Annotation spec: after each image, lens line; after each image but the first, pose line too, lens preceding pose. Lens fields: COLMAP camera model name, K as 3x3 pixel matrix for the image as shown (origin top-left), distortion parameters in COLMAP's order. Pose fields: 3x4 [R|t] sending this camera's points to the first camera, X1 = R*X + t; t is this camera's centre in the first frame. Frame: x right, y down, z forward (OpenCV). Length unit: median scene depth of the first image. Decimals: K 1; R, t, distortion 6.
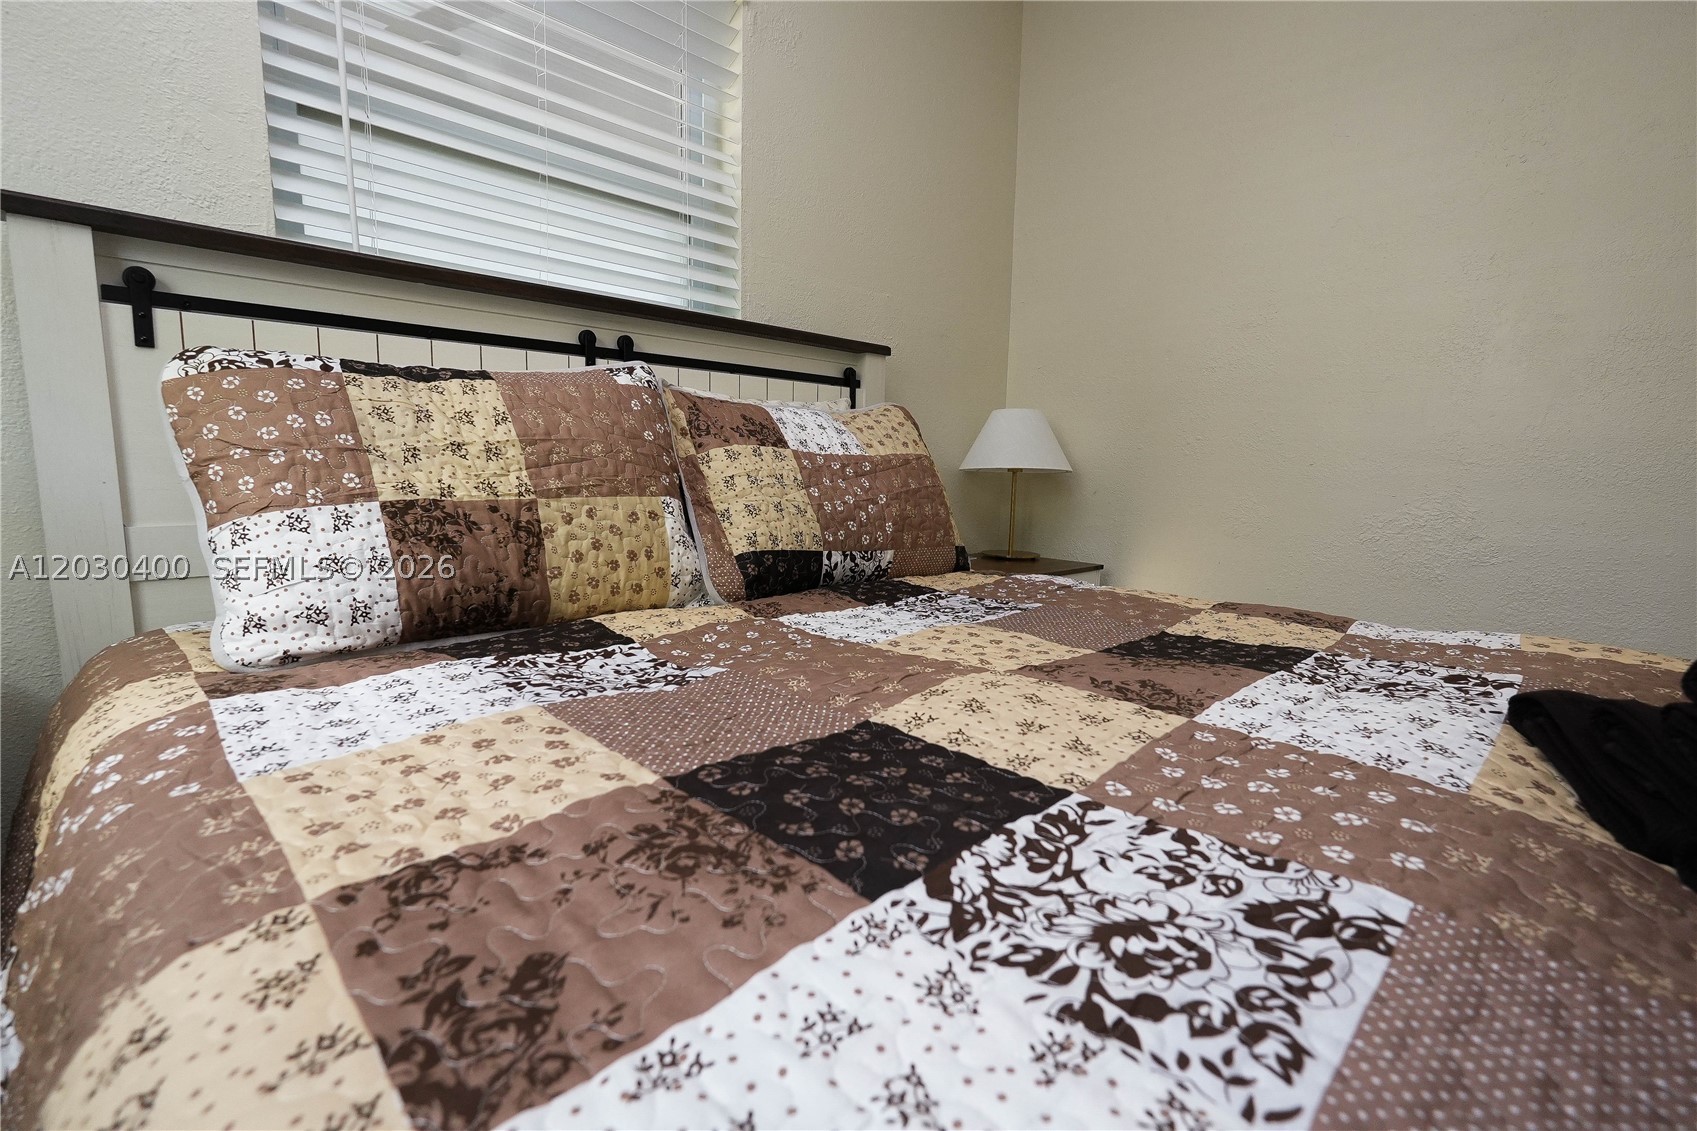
lens RADIAL K [[770.5, 0, 843.8], [0, 770.5, 567.4], [0, 0, 1]] dist [-0.018884, 0.008889]
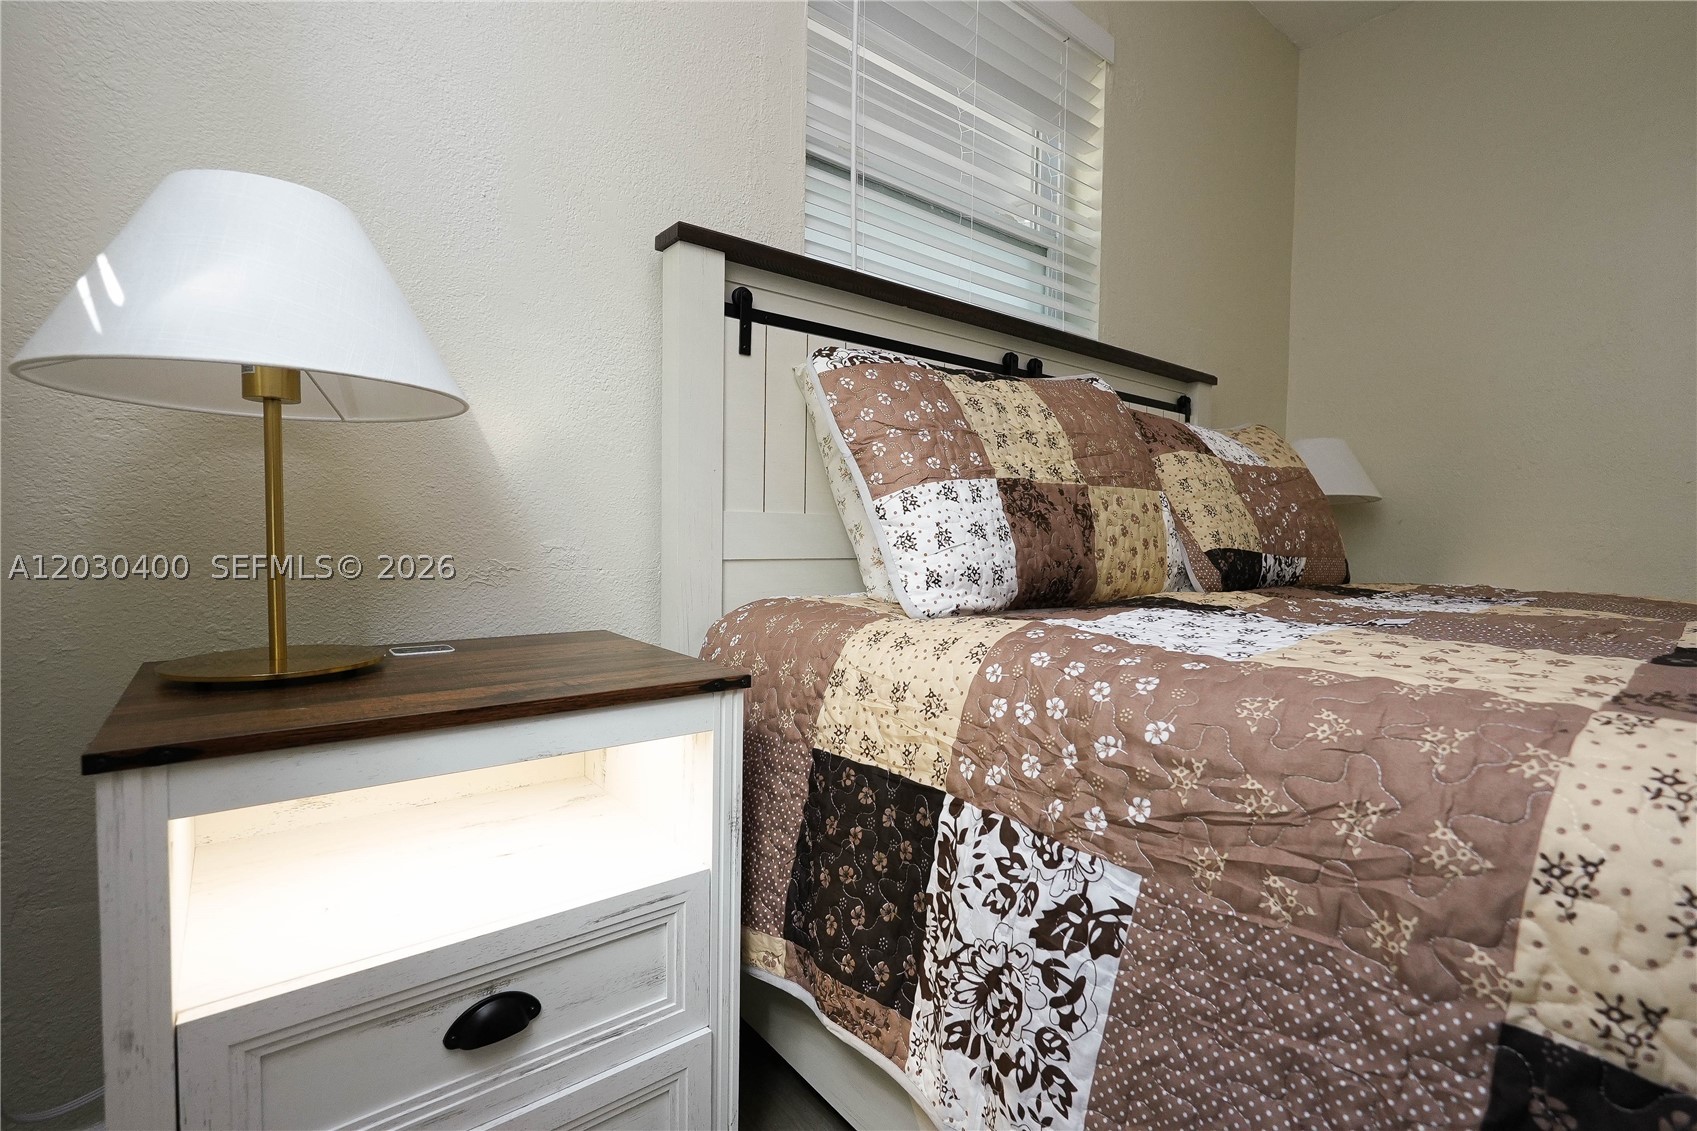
lens RADIAL K [[770.5, 0, 843.8], [0, 770.5, 567.4], [0, 0, 1]] dist [-0.018884, 0.008889]
pose [[0.994107, 0.000987, -0.108397, -0.640585], [-0.010752, 0.995926, -0.089536, 0.129328], [0.107866, 0.090173, 0.990067, -0.094834]]
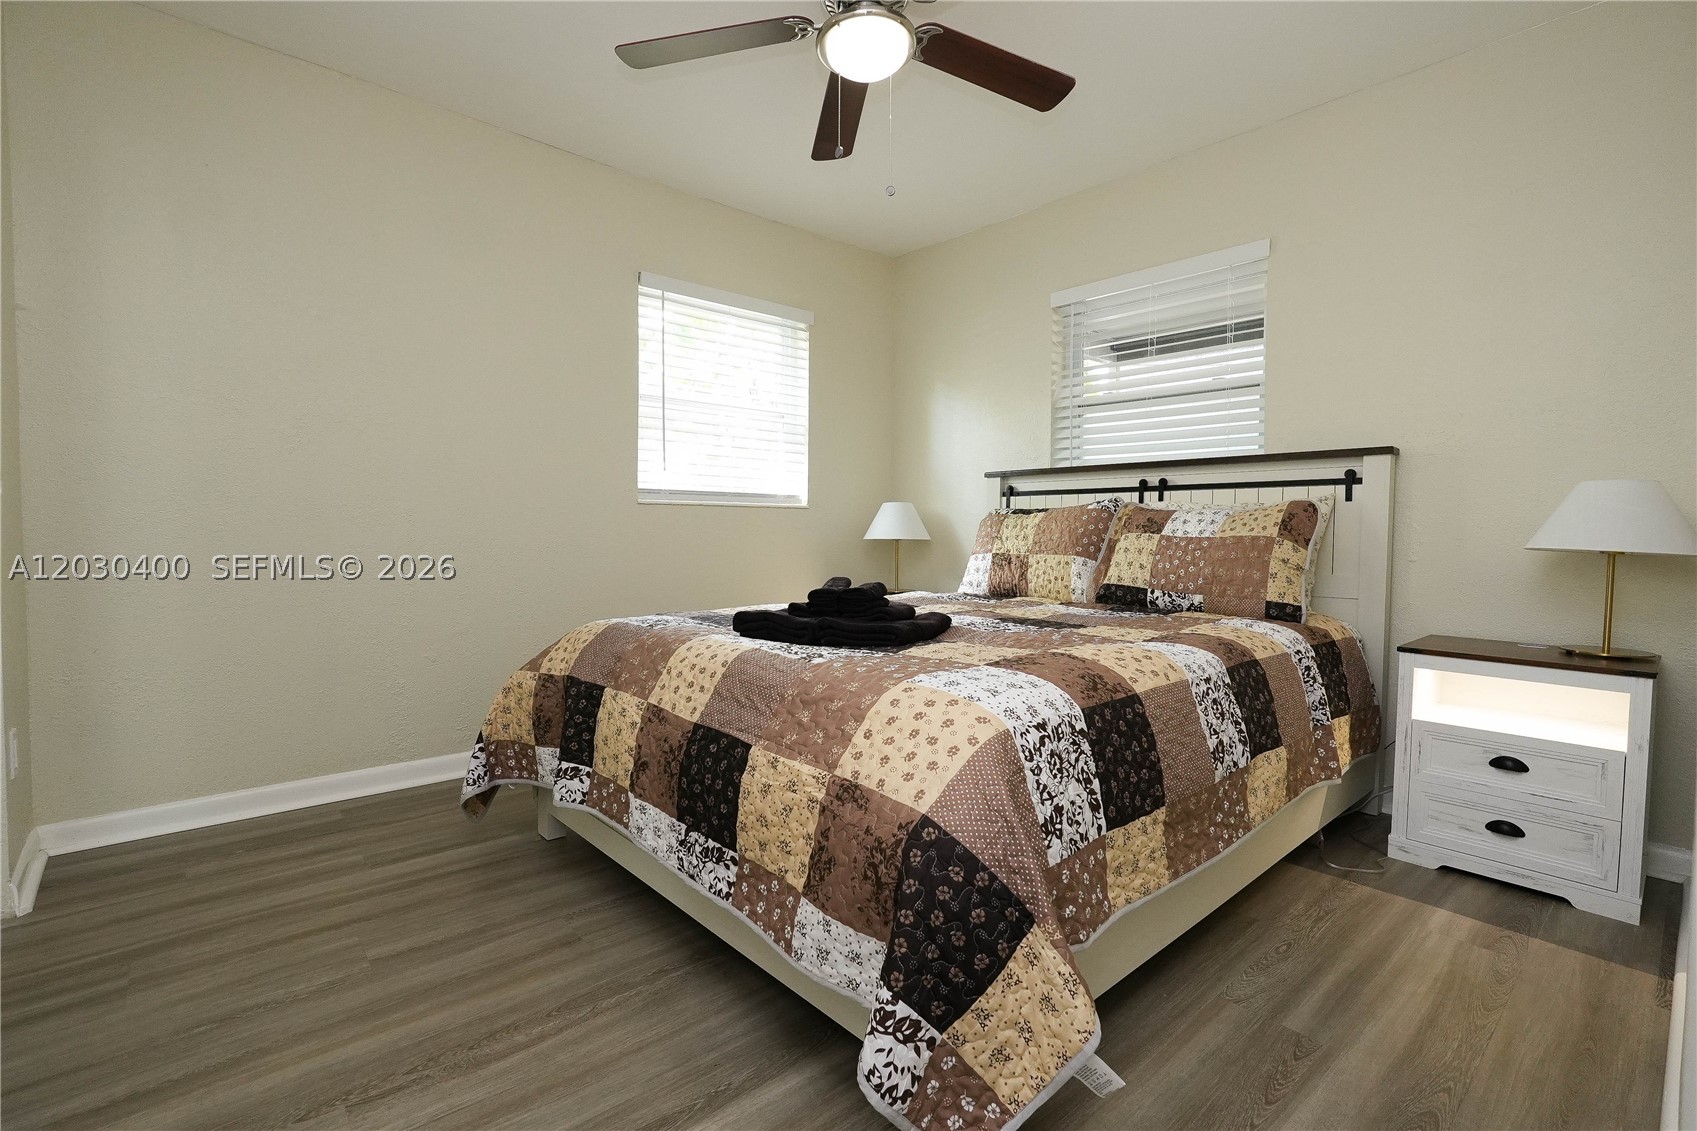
lens RADIAL K [[770.0, 0, 848.5], [0, 770.0, 565.5], [0, 0, 1]] dist [-0.021262, 0.011026]
pose [[-0.049816, 0.020791, -0.998542, 2.519732], [-0.144689, 0.989086, 0.027813, -0.032045], [0.988222, 0.145863, -0.046264, 0.496219]]
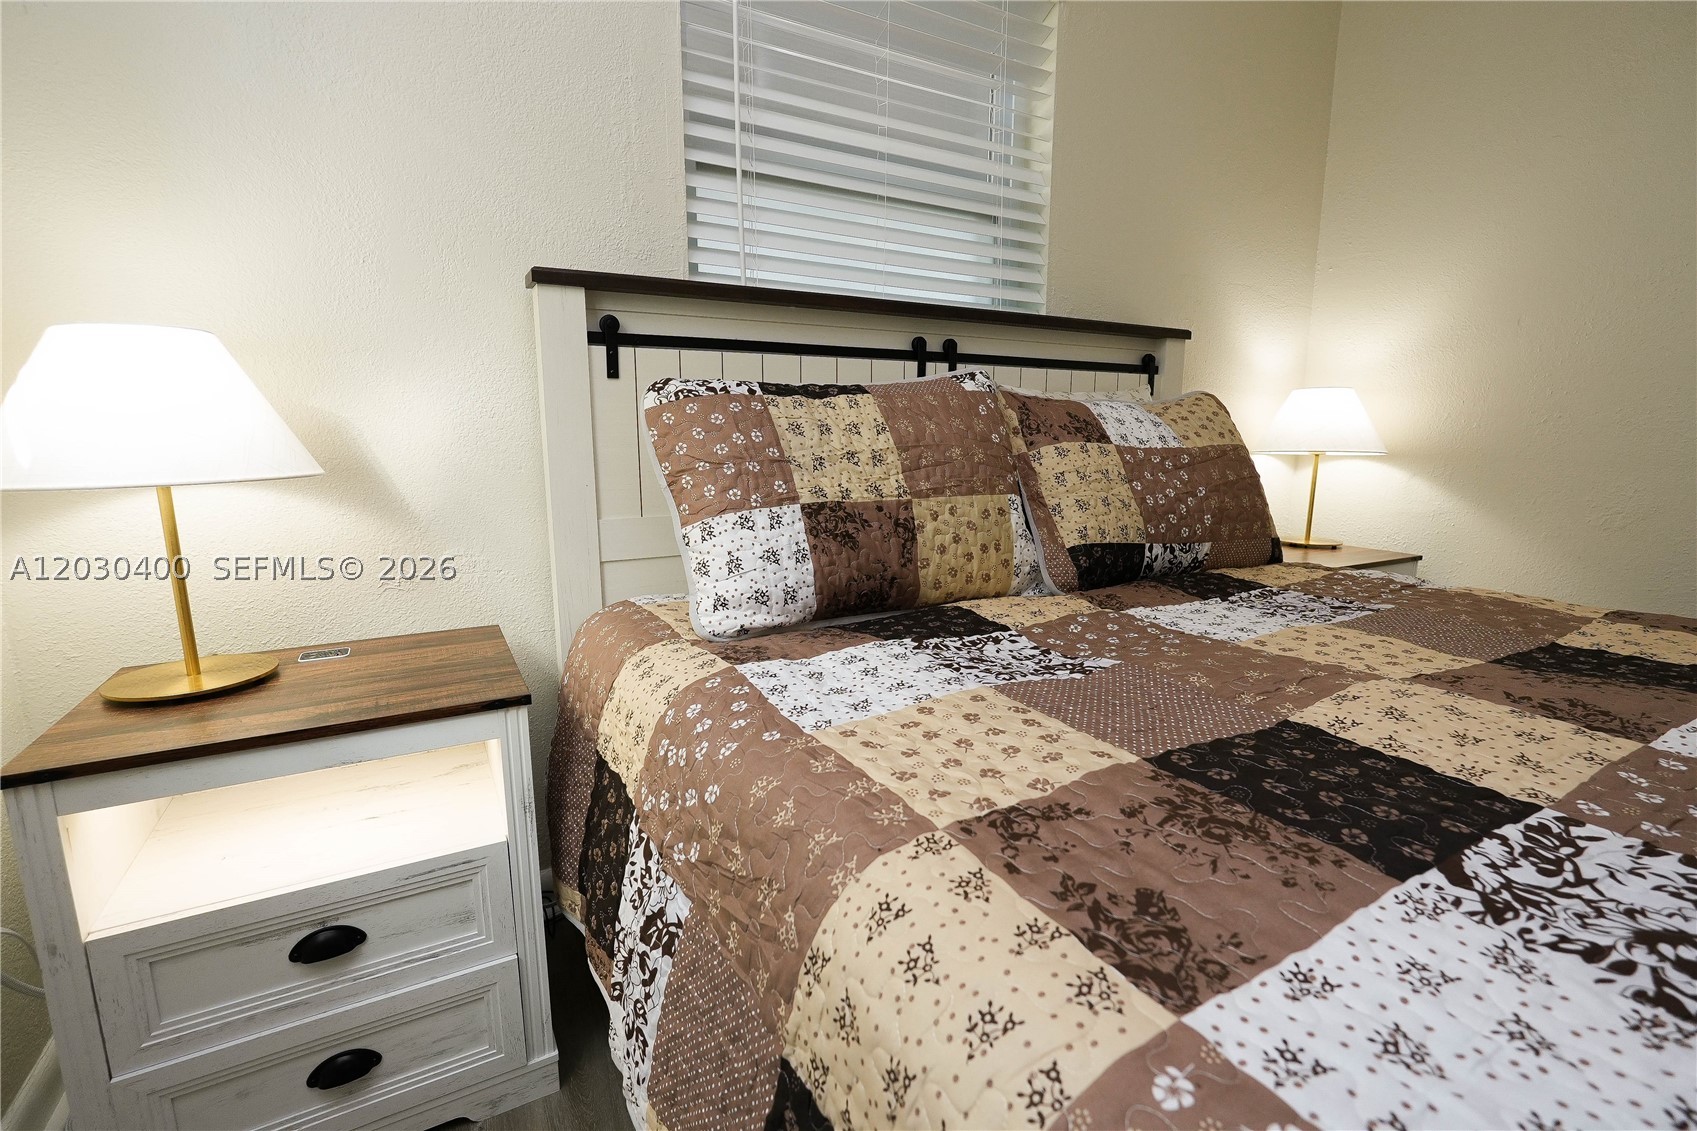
lens RADIAL K [[770.8, 0, 846.0], [0, 770.8, 568.1], [0, 0, 1]] dist [-0.021760, 0.011811]
pose [[0.964559, 0.029278, -0.262237, -0.195633], [-0.018169, 0.998836, 0.044688, -0.036846], [0.263240, -0.038340, 0.963968, -0.142731]]
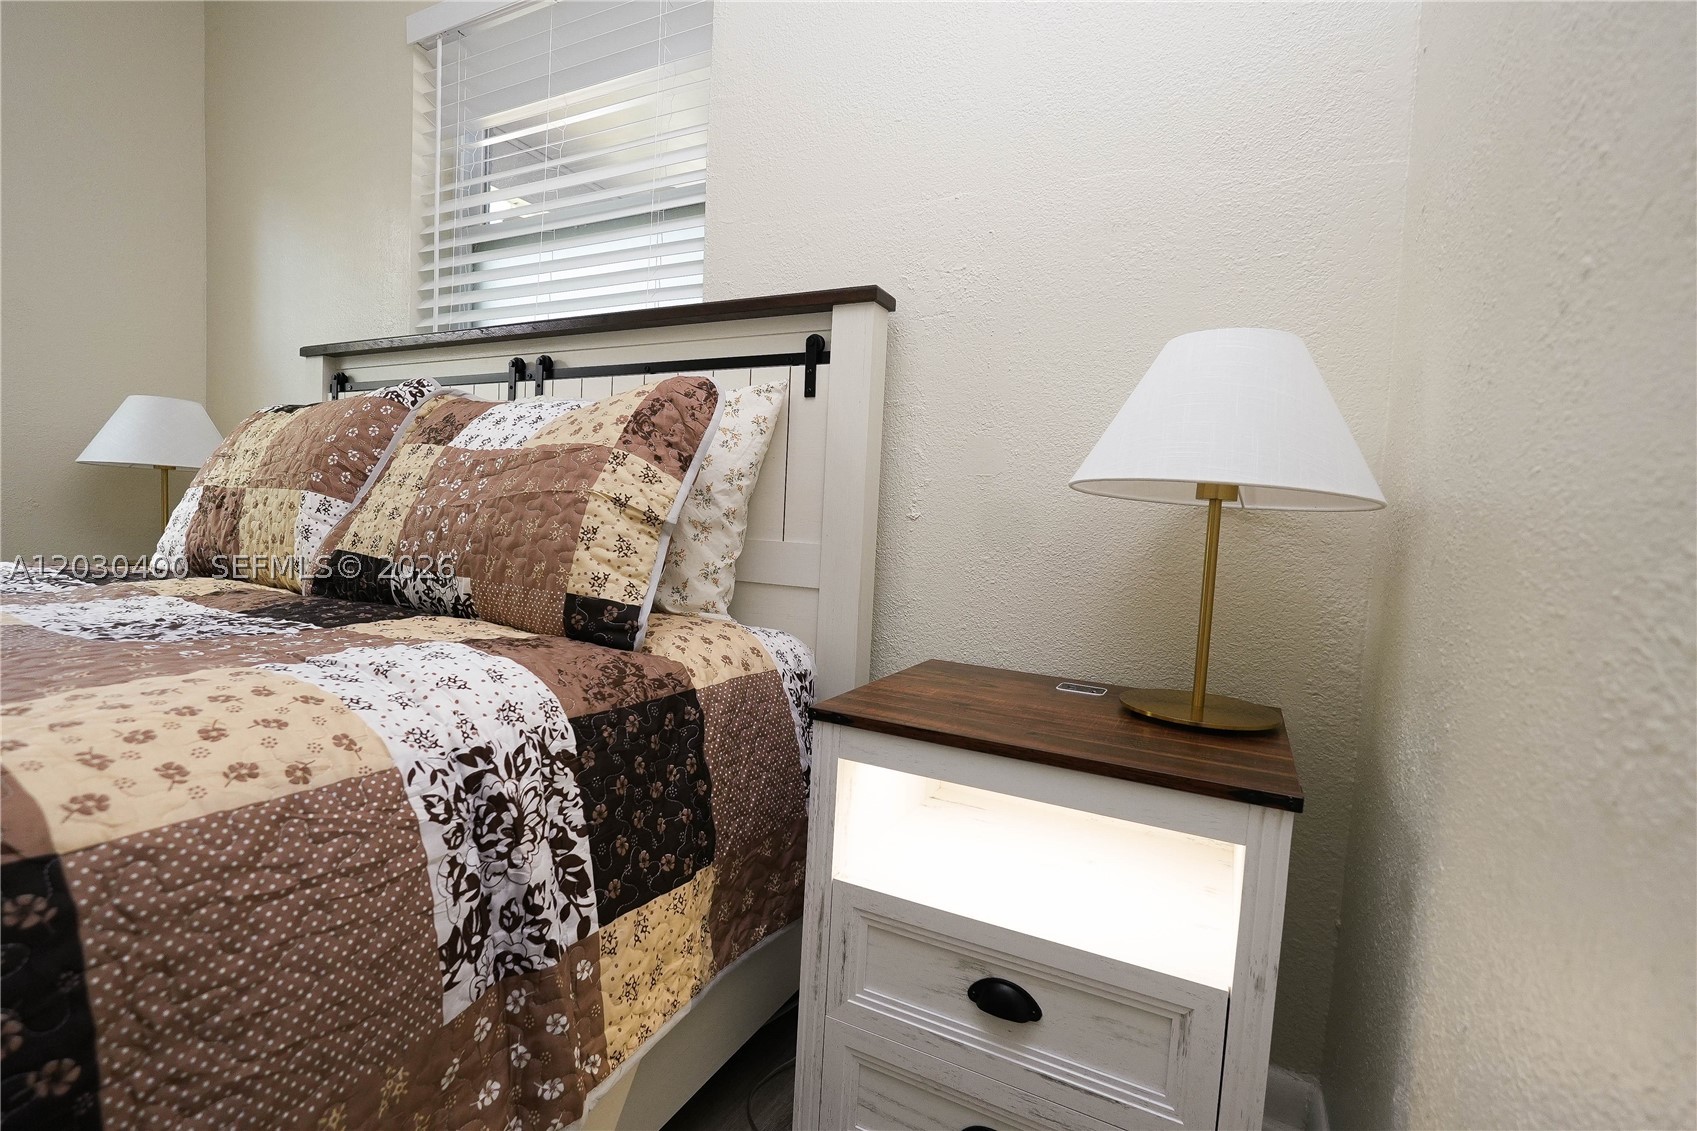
lens RADIAL K [[770.8, 0, 846.0], [0, 770.8, 568.1], [0, 0, 1]] dist [-0.021760, 0.011811]
pose [[0.310430, 0.053043, -0.949115, 1.231902], [-0.170125, 0.985422, -0.000571, -0.132434], [0.935249, 0.161646, 0.314929, 1.628873]]
